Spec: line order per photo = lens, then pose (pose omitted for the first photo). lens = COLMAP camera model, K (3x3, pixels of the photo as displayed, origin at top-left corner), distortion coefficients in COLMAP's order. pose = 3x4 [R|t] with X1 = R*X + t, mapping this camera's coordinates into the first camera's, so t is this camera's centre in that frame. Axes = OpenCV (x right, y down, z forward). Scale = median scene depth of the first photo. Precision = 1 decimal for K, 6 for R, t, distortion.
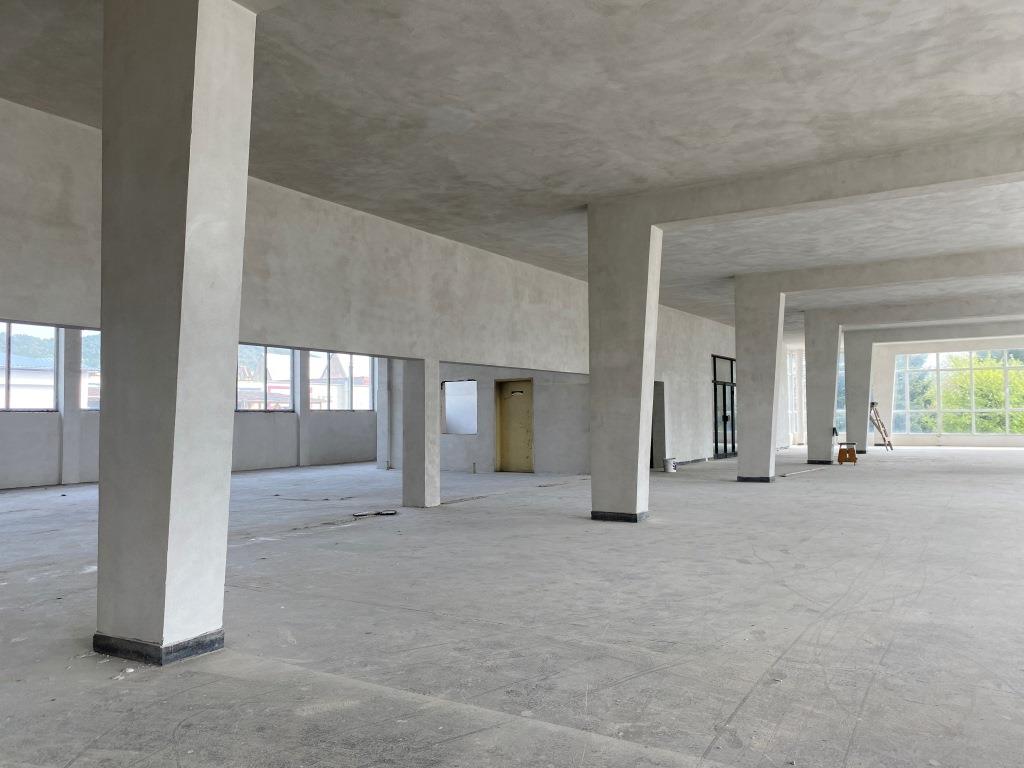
lens RADIAL K [[789.7, 0, 512.0], [0, 789.7, 384.0], [0, 0, 1]] dist [0.072304, -0.110322]
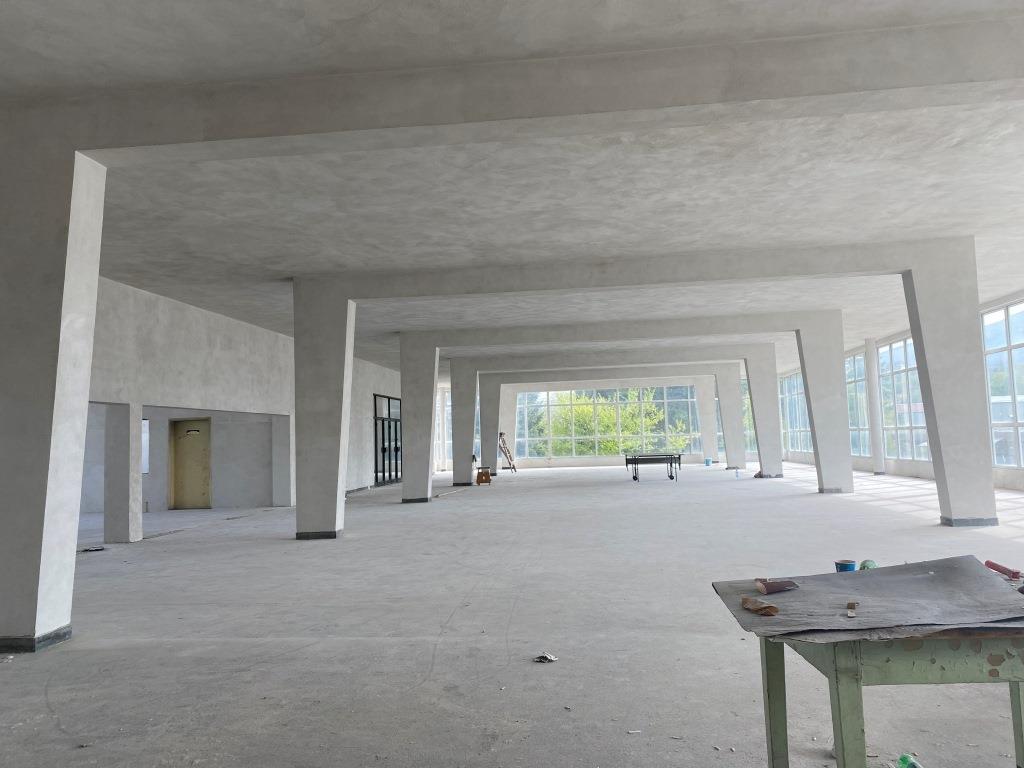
lens RADIAL K [[789.7, 0, 512.0], [0, 789.7, 384.0], [0, 0, 1]] dist [0.072304, -0.110322]
pose [[0.903105, 0.007696, 0.429350, -0.093520], [0.009448, 0.999241, -0.037782, -0.011204], [-0.429315, 0.038178, 0.902347, -0.176614]]
